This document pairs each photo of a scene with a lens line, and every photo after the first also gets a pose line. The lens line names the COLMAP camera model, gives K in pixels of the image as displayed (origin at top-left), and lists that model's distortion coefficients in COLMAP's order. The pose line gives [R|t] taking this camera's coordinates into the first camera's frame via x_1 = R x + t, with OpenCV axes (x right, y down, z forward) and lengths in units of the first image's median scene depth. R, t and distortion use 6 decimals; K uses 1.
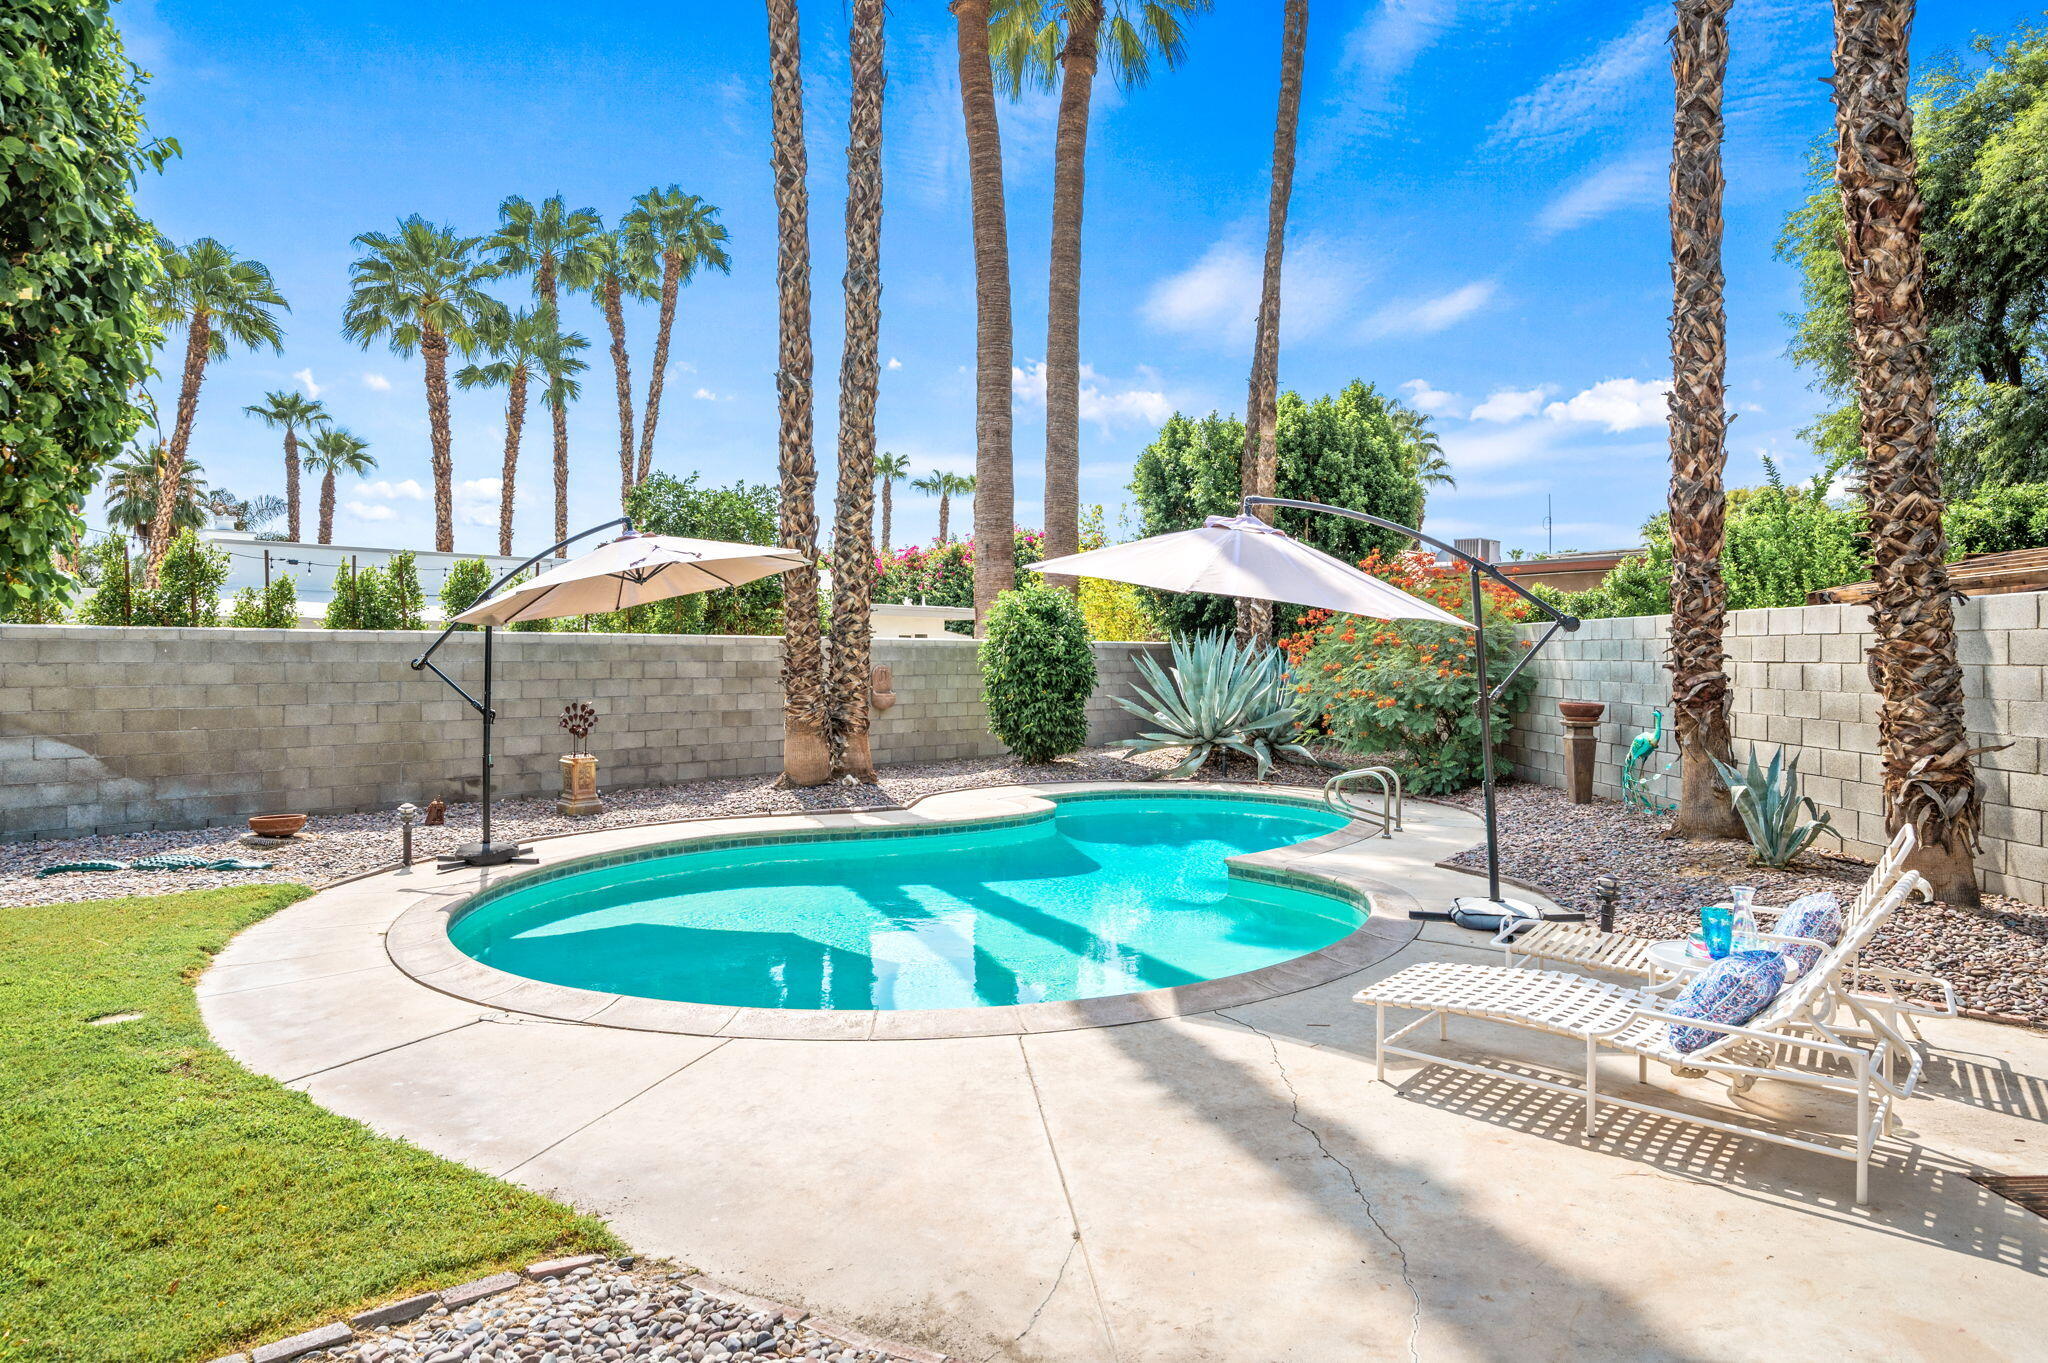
lens RADIAL K [[1189.6, 0, 1020.6], [0, 1189.6, 665.3], [0, 0, 1]] dist [-0.003654, 0.001675]
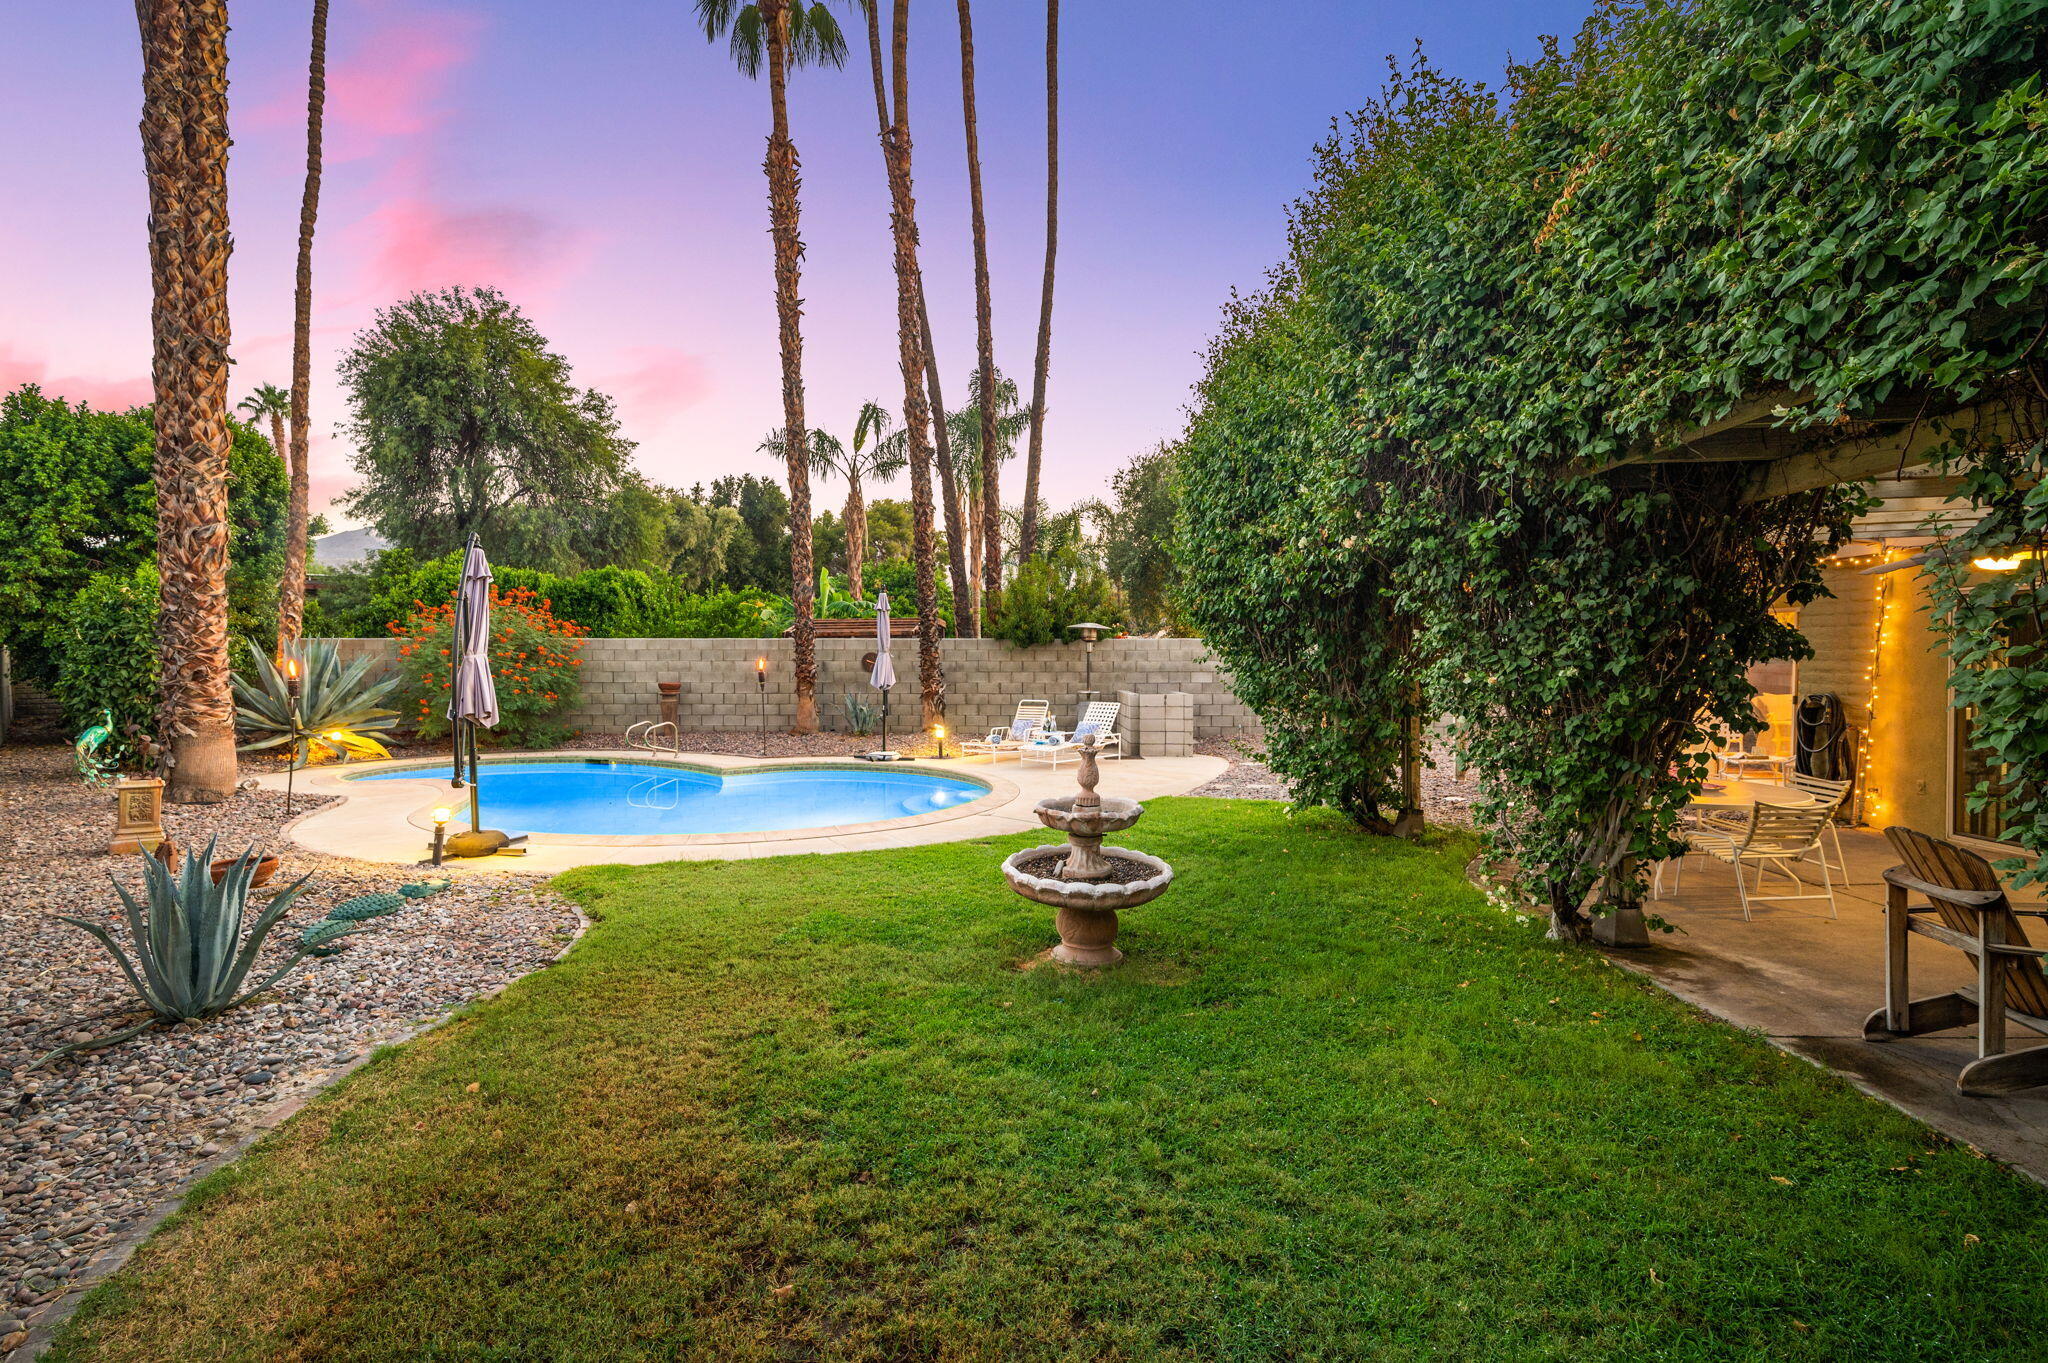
lens RADIAL K [[945.8, 0, 1021.4], [0, 945.8, 682.2], [0, 0, 1]] dist [0.001071, 0.000173]
pose [[0.003681, -0.020136, 0.999790, -0.927203], [0.008936, 0.999758, 0.020103, 0.004439], [-0.999953, 0.008860, 0.003860, 0.384837]]
